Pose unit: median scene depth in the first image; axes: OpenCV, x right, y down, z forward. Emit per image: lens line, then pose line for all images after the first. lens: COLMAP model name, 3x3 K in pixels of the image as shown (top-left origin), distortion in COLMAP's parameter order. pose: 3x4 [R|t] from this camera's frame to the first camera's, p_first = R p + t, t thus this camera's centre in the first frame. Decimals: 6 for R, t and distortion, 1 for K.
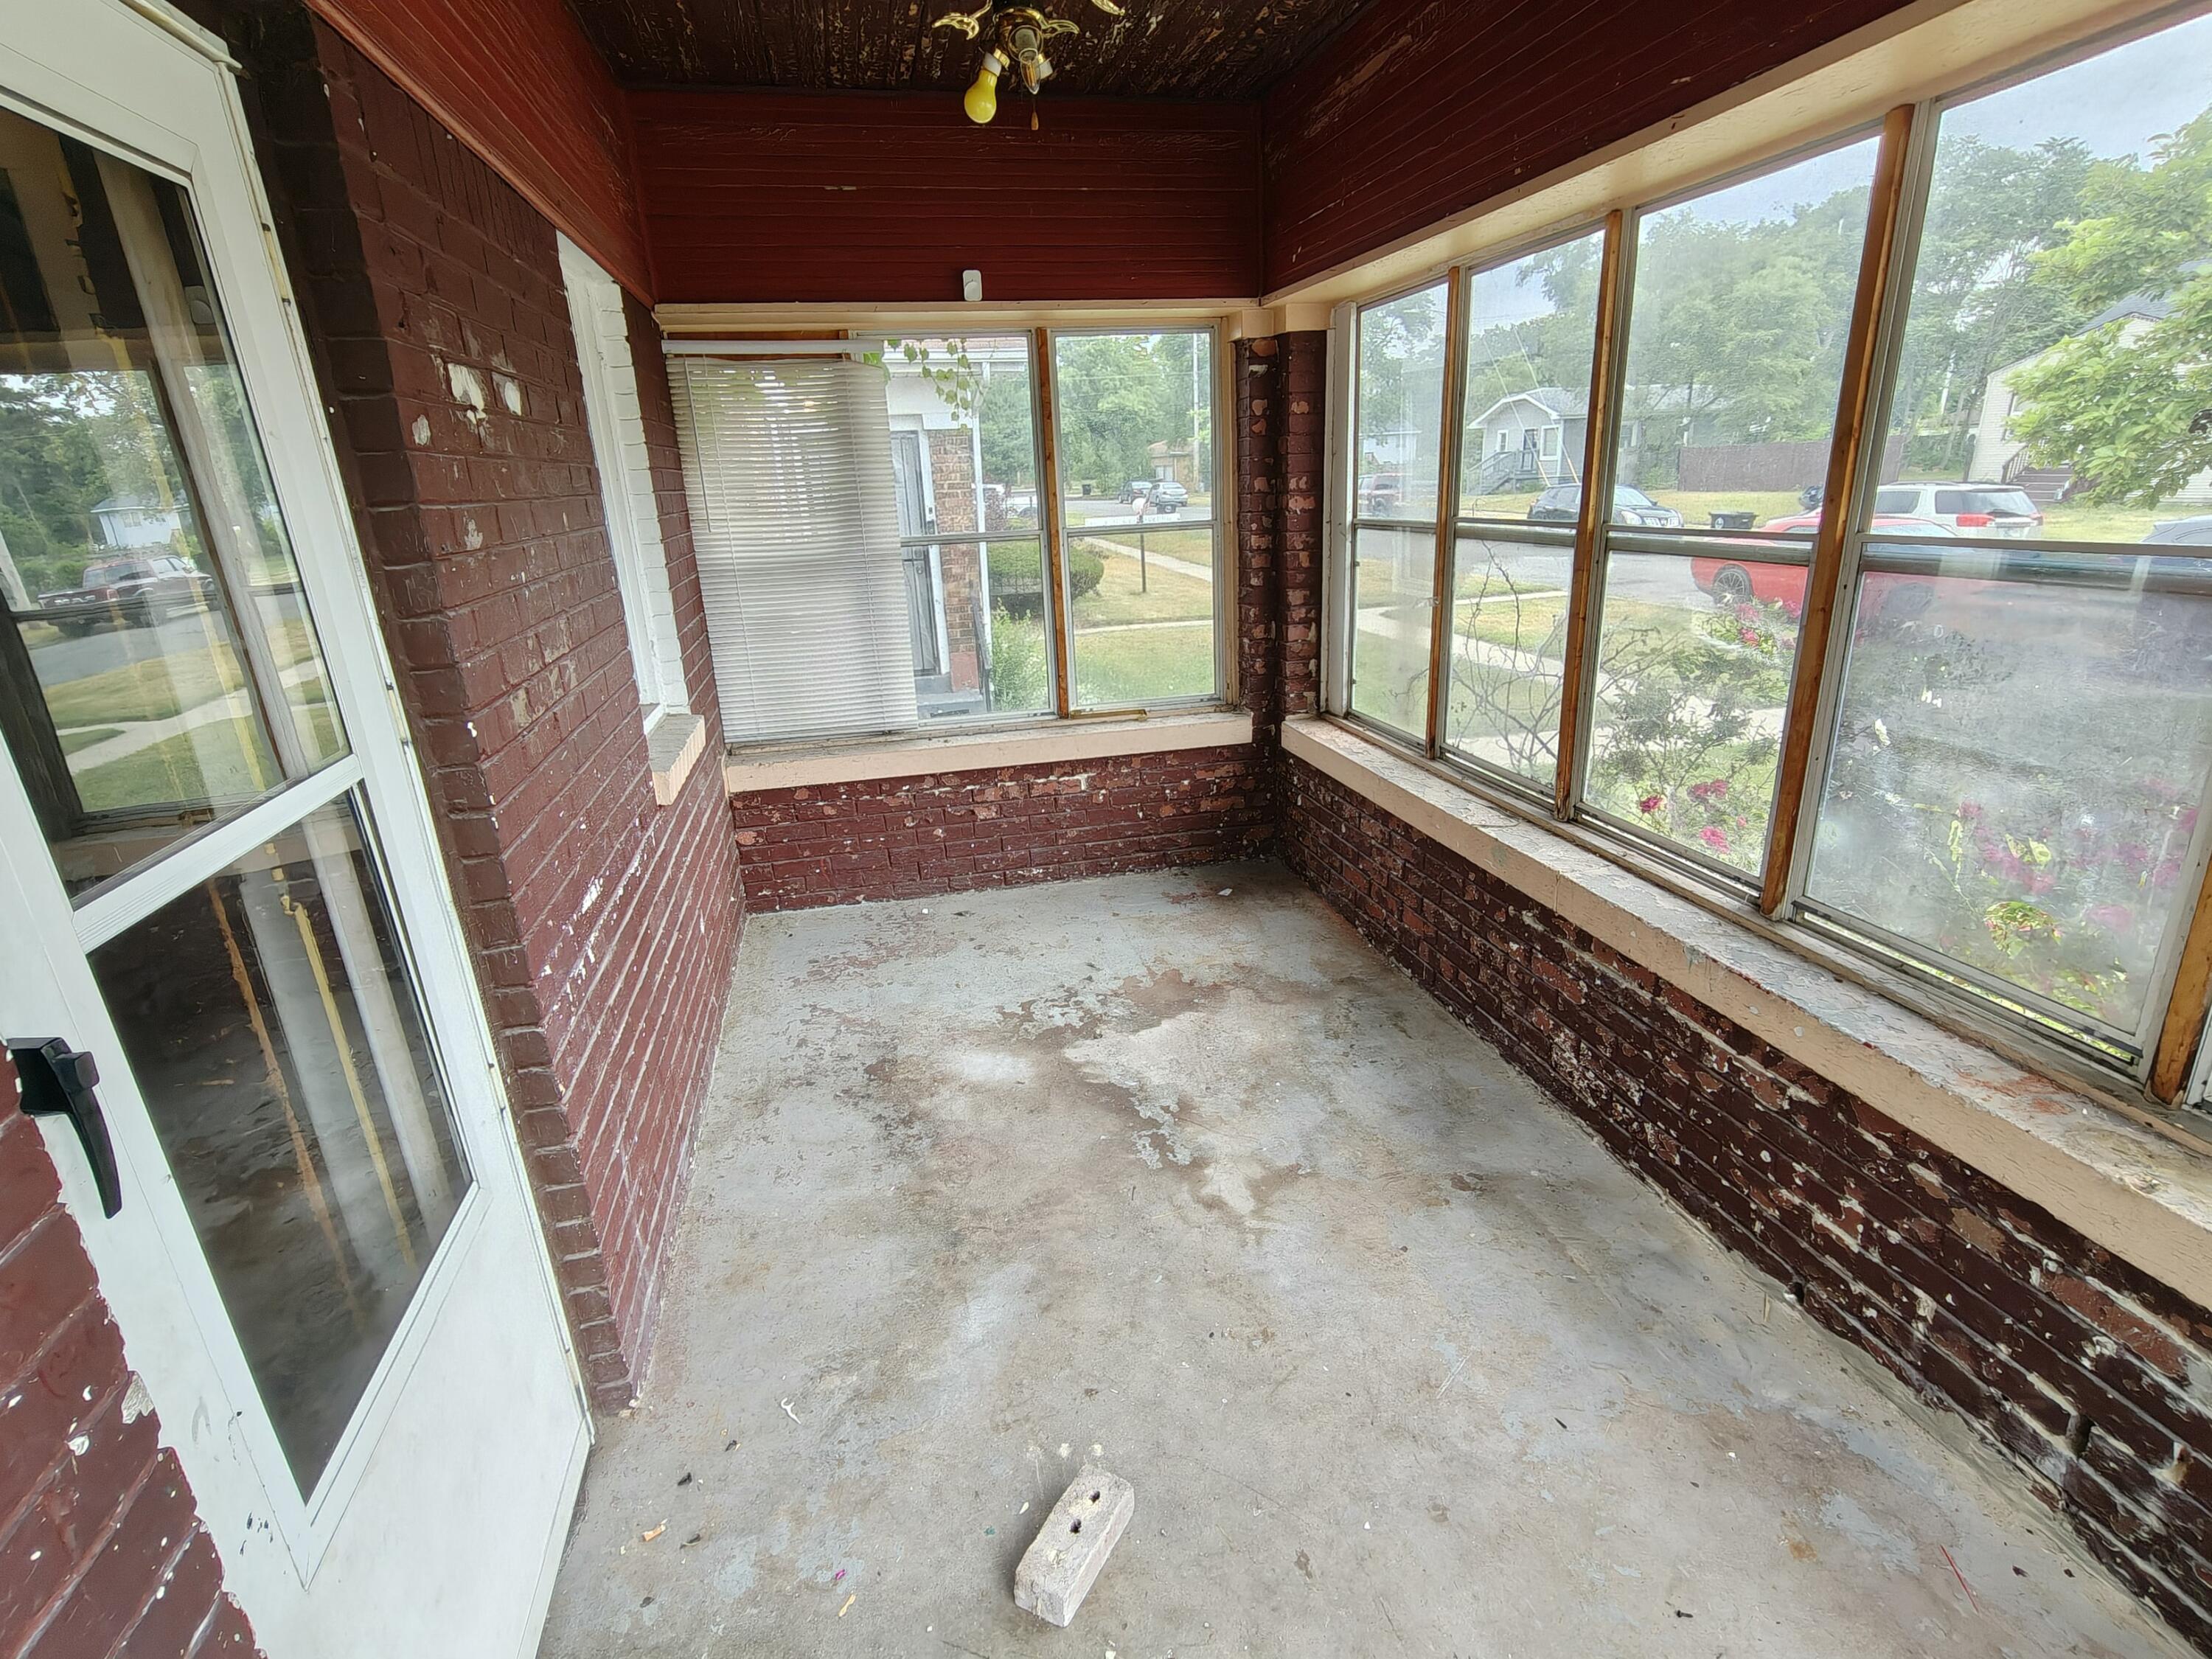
lens RADIAL K [[1056.7, 0, 1094.6], [0, 1056.7, 828.6], [0, 0, 1]] dist [0.002103, 0.003613]
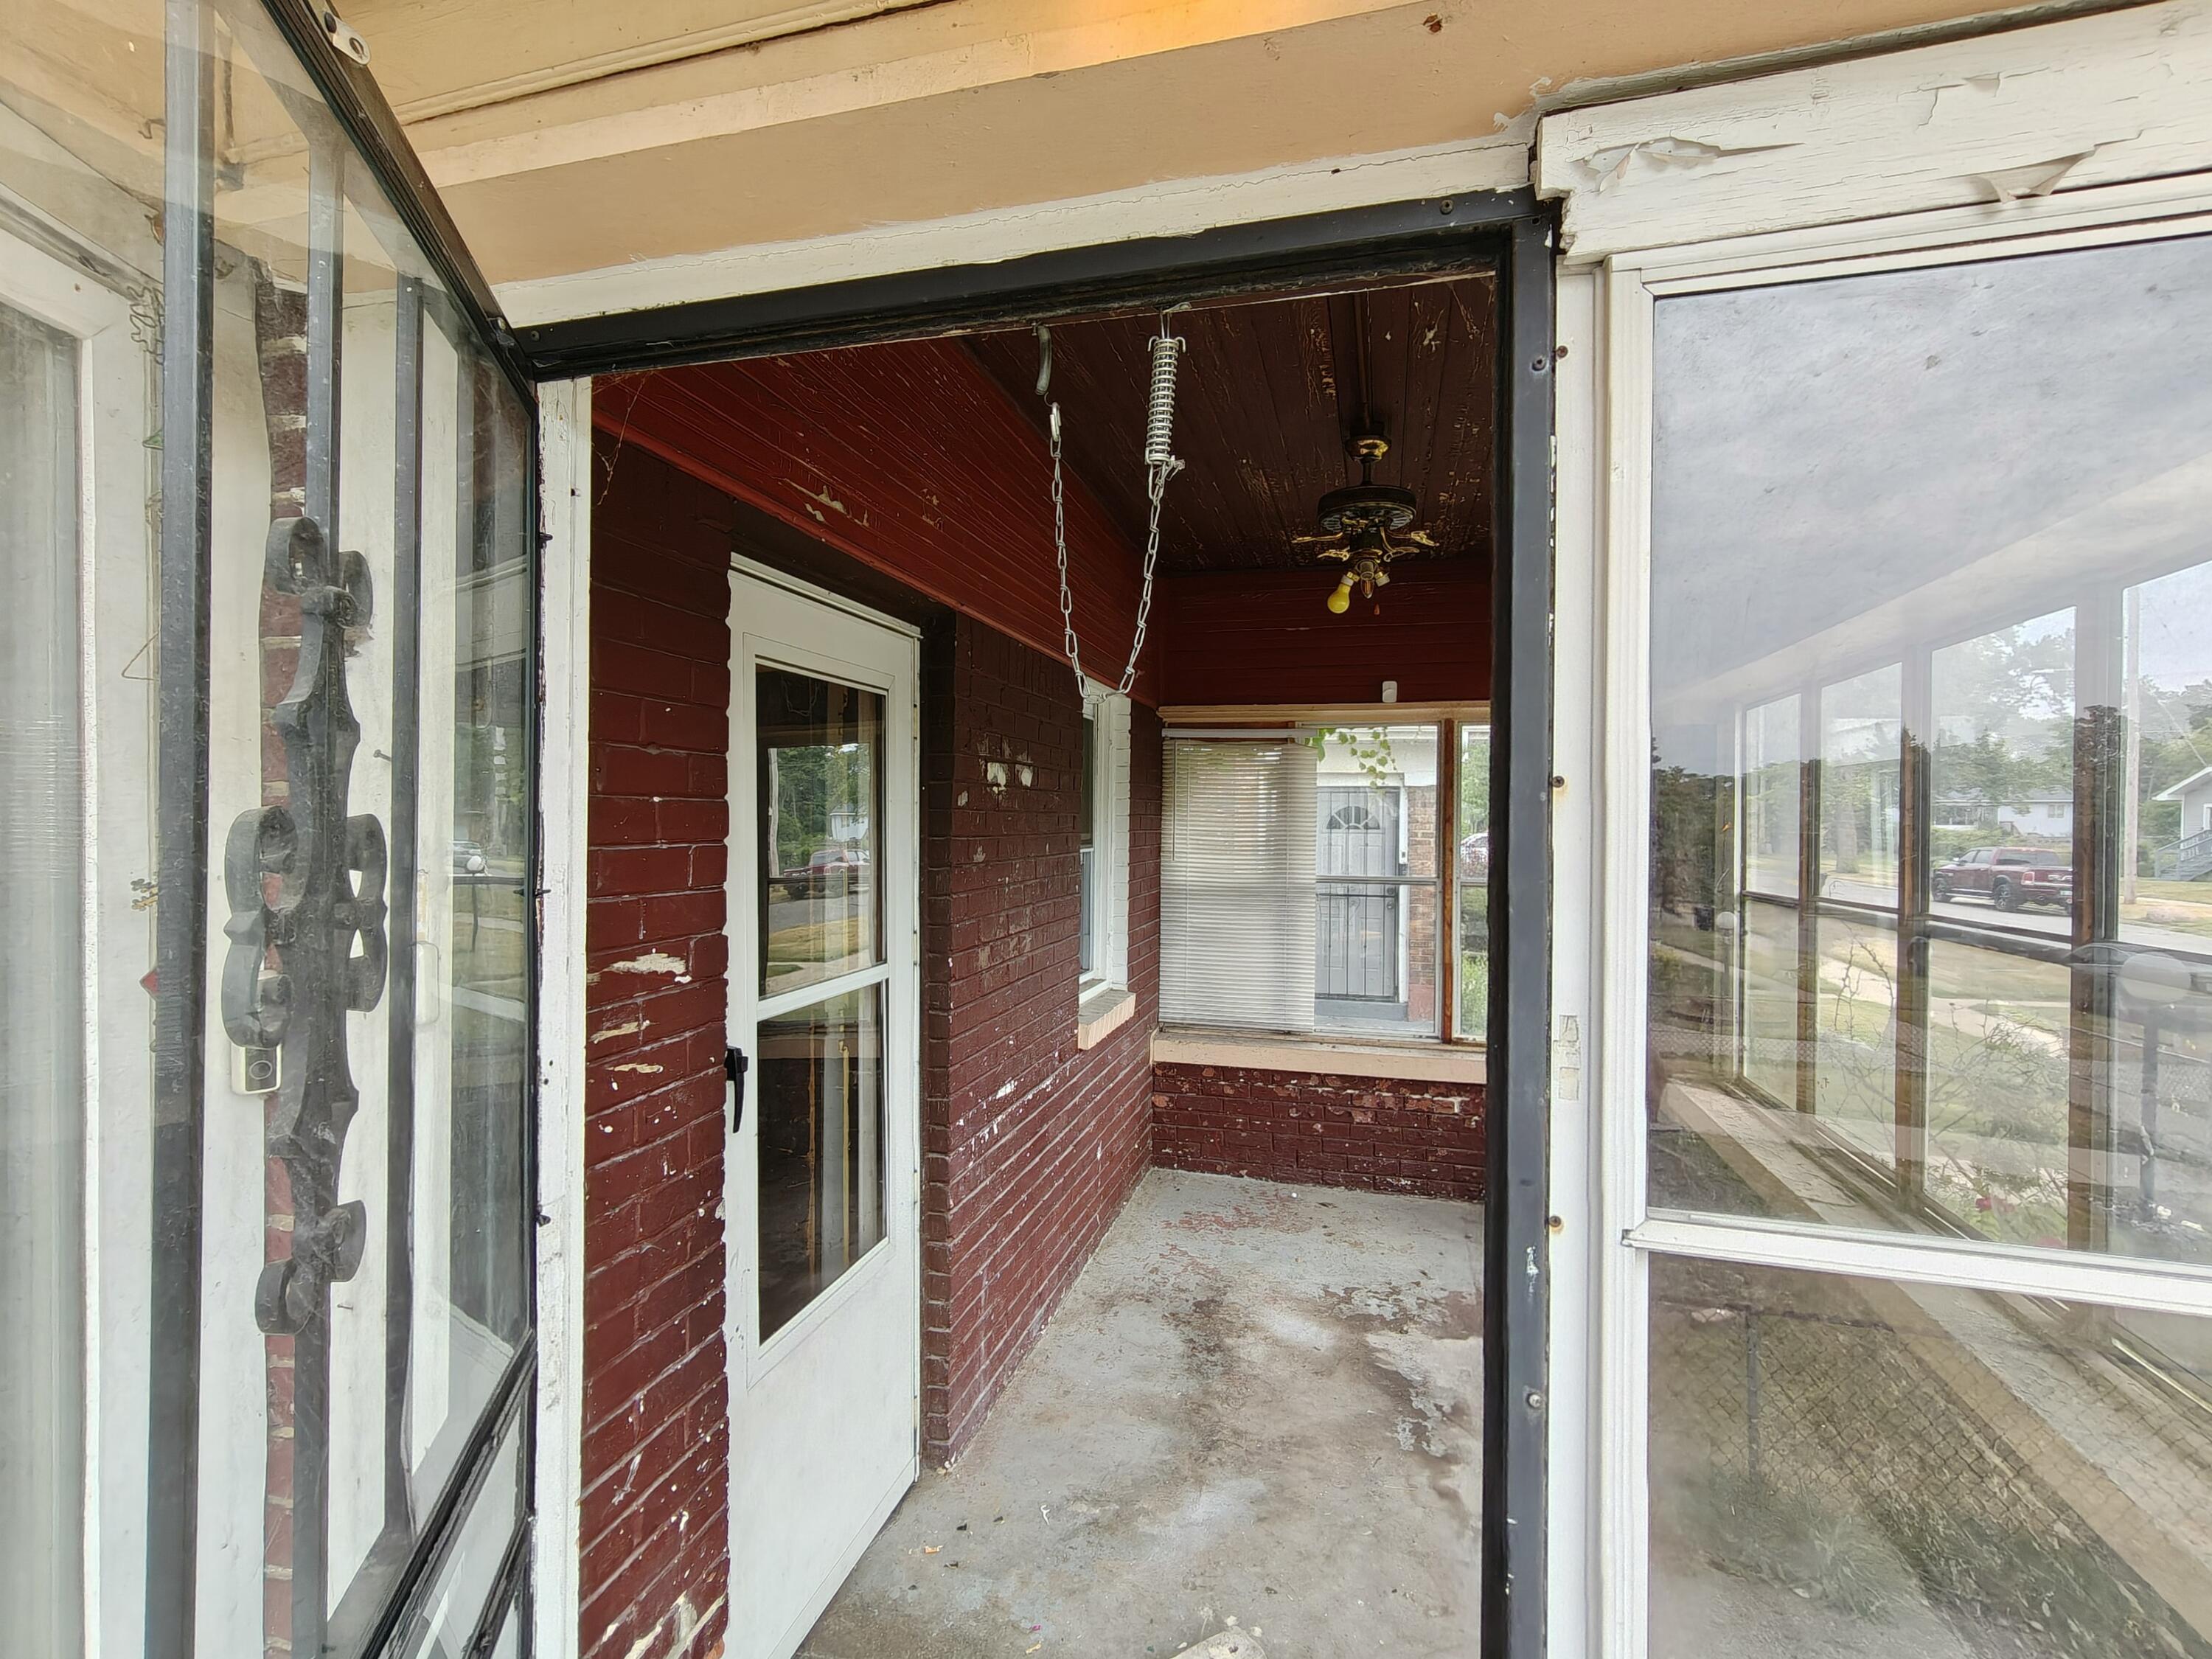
lens RADIAL K [[1056.7, 0, 1105.2], [0, 1056.7, 830.6], [0, 0, 1]] dist [0.002103, 0.003613]
pose [[0.883745, 0.054932, -0.464733, 0.225051], [-0.192925, 0.947534, -0.254871, 0.049603], [0.426350, 0.314900, 0.847976, -0.222927]]
